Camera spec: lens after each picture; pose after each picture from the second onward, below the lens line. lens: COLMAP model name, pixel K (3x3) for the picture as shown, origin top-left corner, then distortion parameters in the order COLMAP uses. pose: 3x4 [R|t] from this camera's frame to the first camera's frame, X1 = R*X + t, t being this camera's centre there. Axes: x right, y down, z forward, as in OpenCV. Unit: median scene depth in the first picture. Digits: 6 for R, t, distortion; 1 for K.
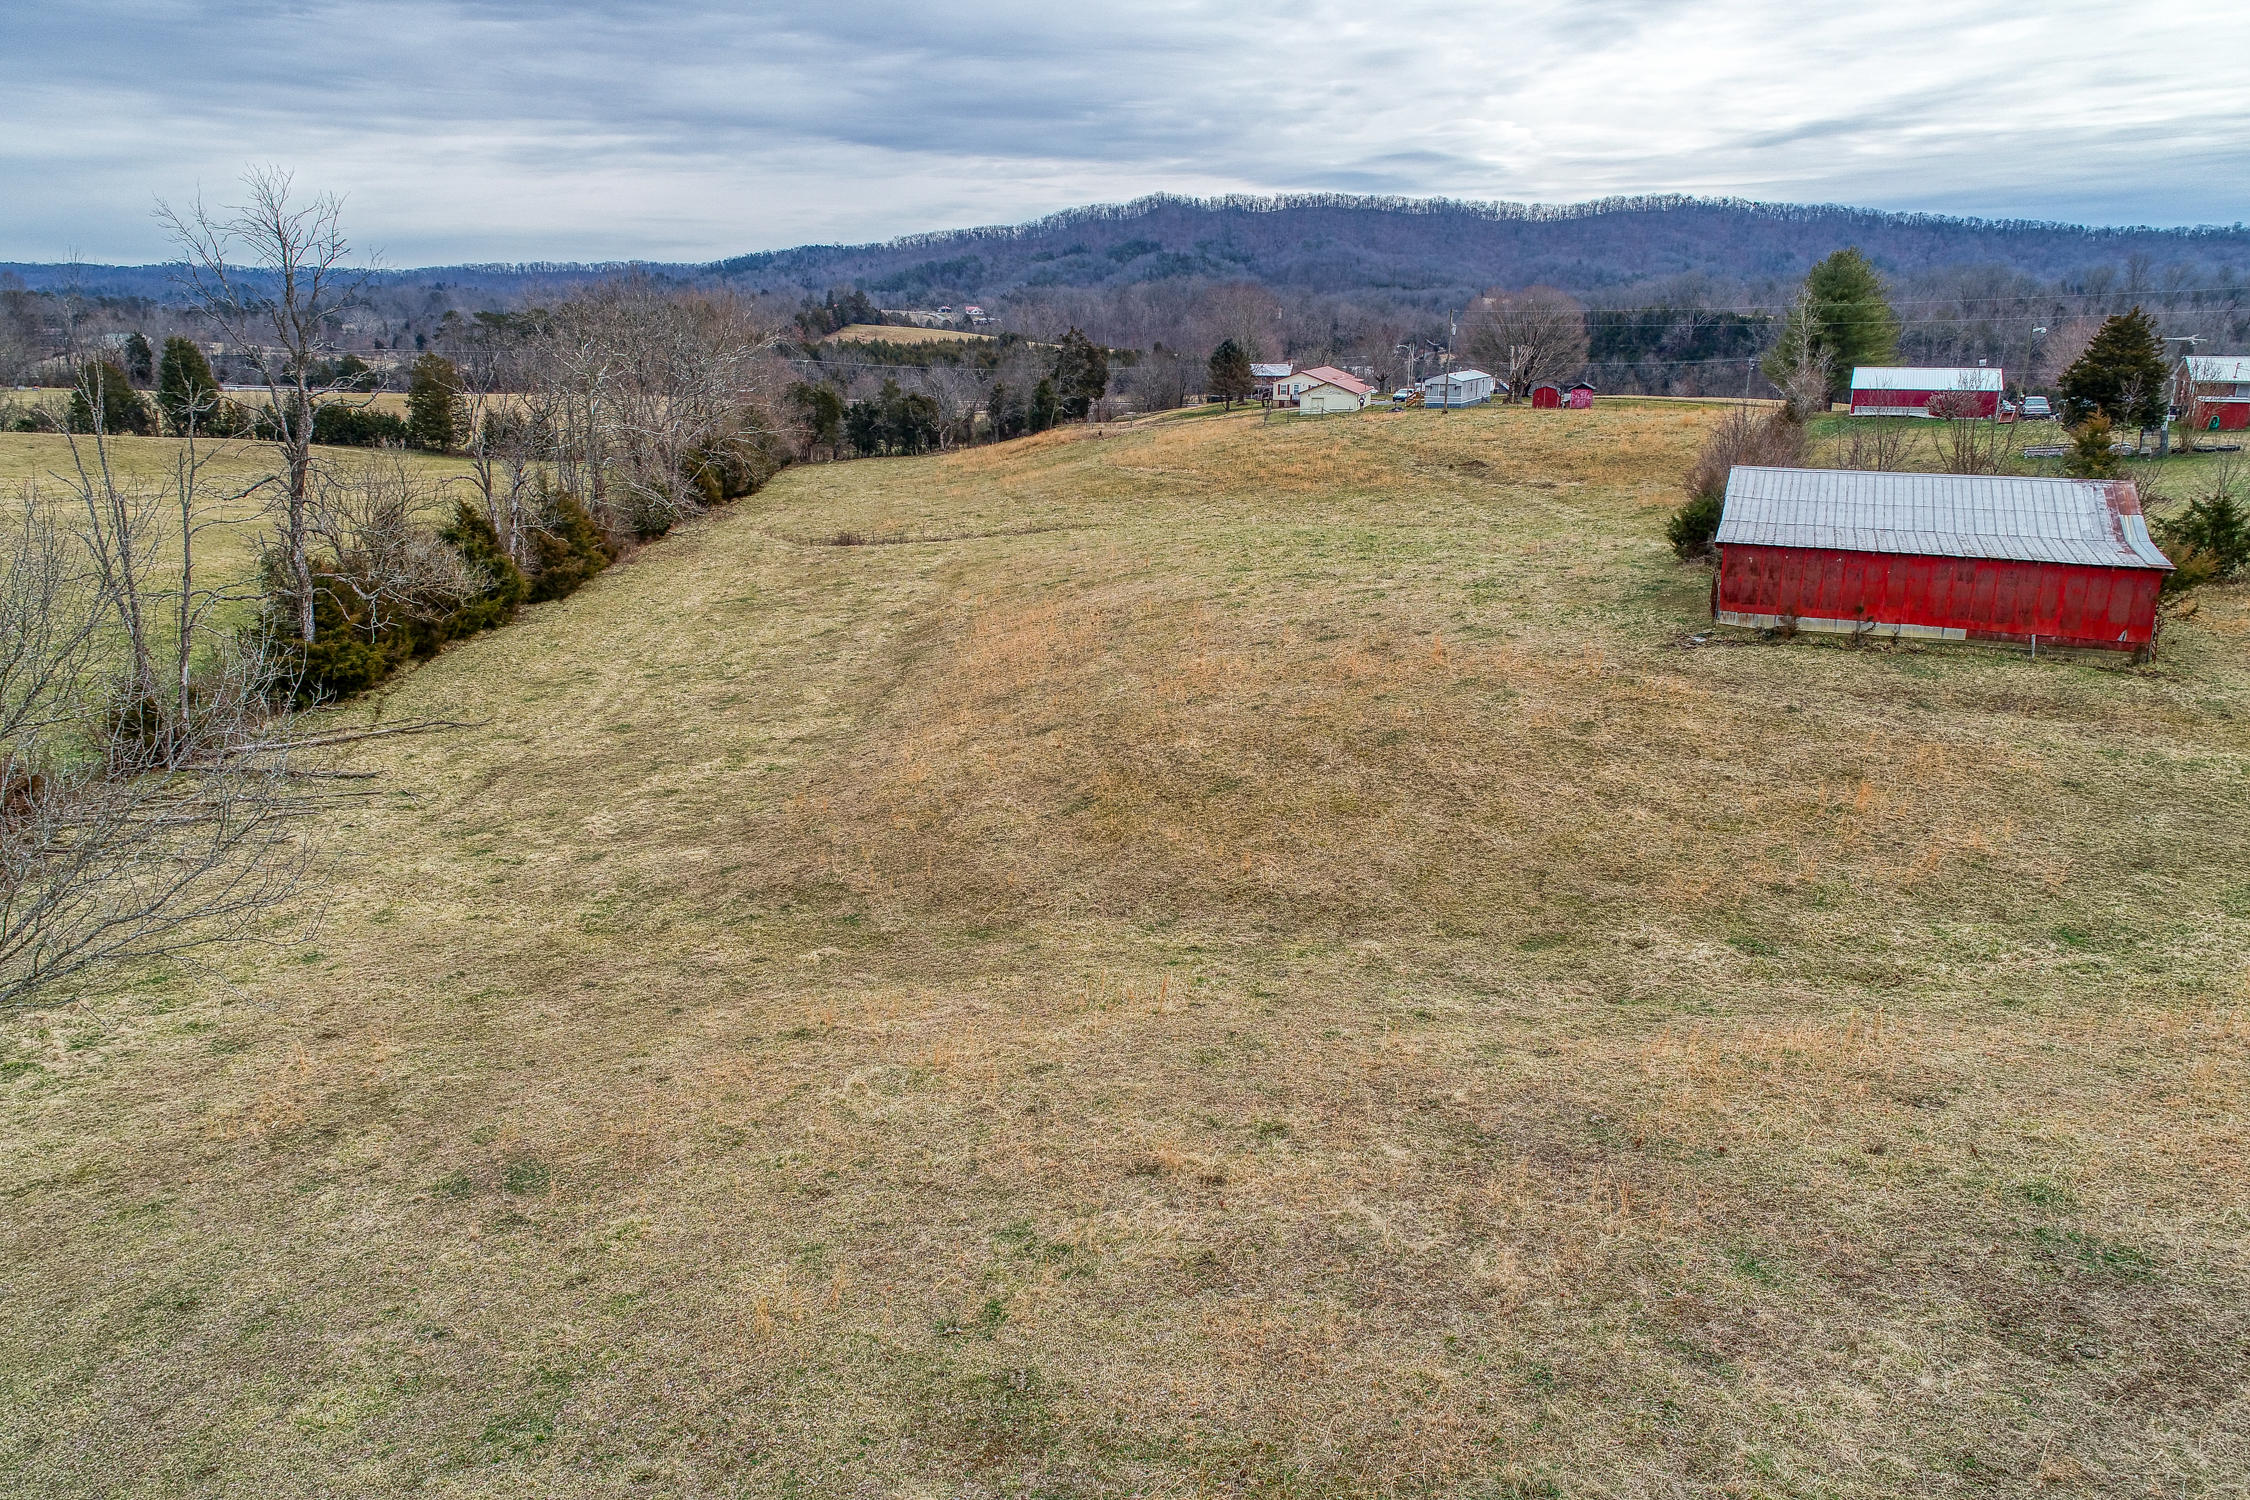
lens RADIAL K [[1558.1, 0, 1114.6], [0, 1558.1, 763.7], [0, 0, 1]] dist [0.004009, 0.004848]
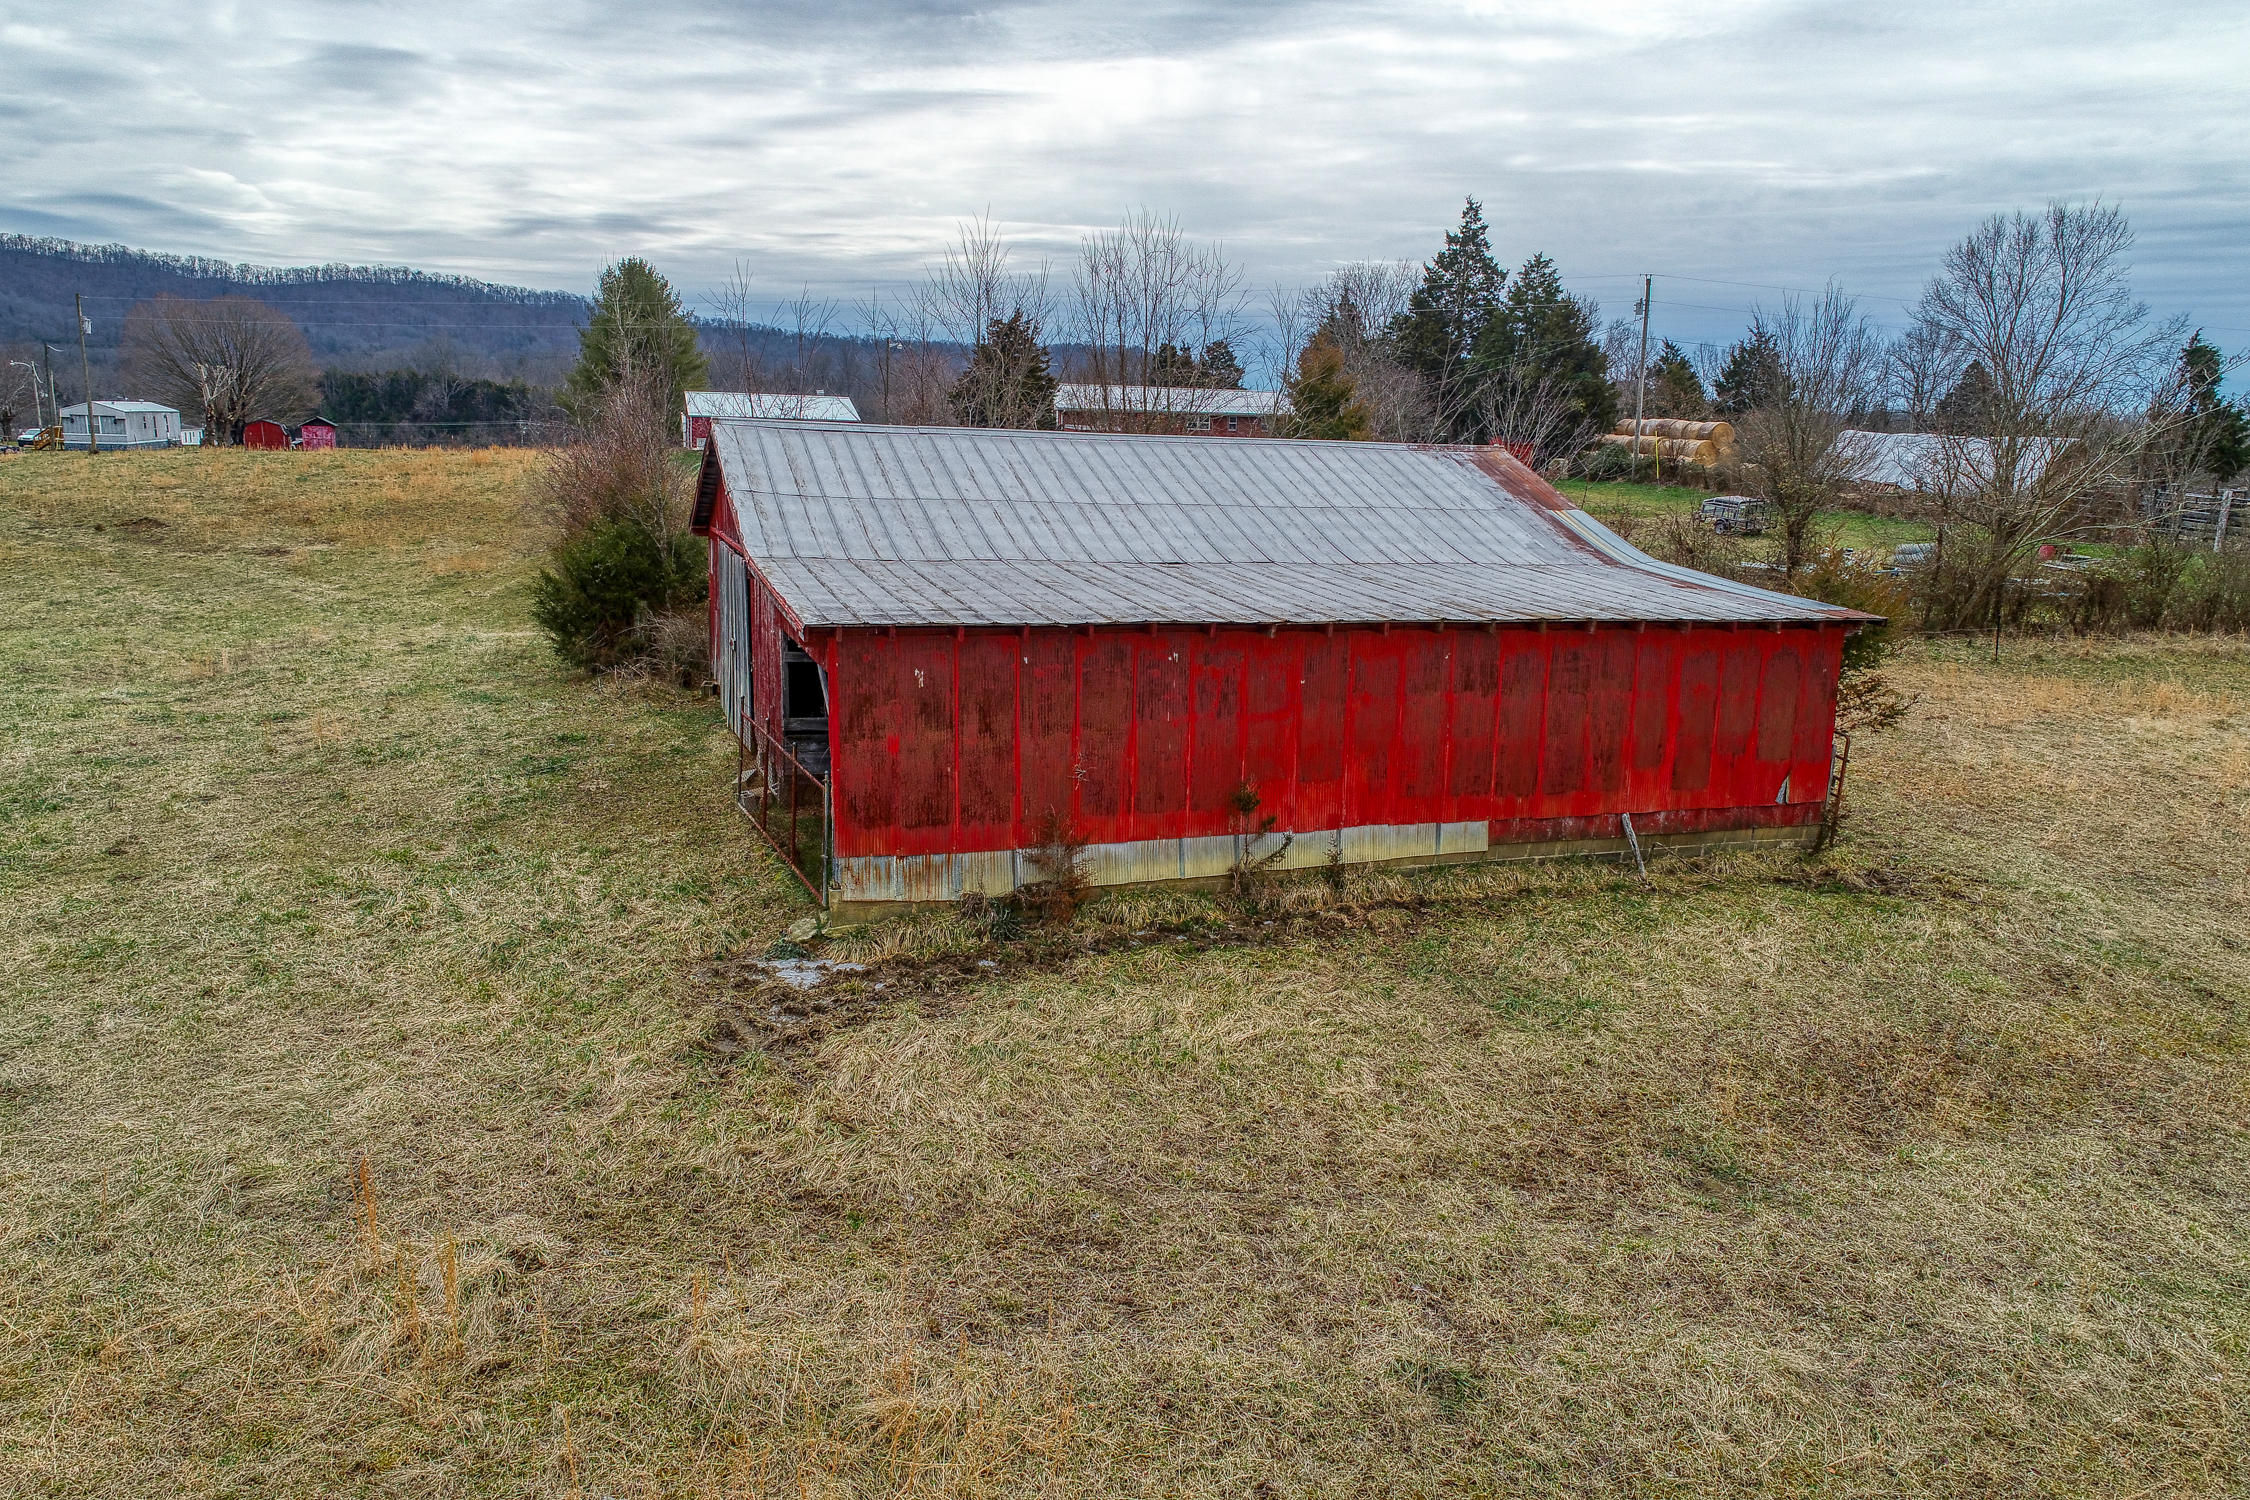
lens RADIAL K [[1558.1, 0, 1122.7], [0, 1558.1, 746.9], [0, 0, 1]] dist [0.004009, 0.004848]
pose [[0.734595, -0.118330, 0.668108, 0.092554], [0.158791, 0.987312, 0.000271, -0.043157], [-0.659663, 0.105891, 0.744065, 0.293120]]
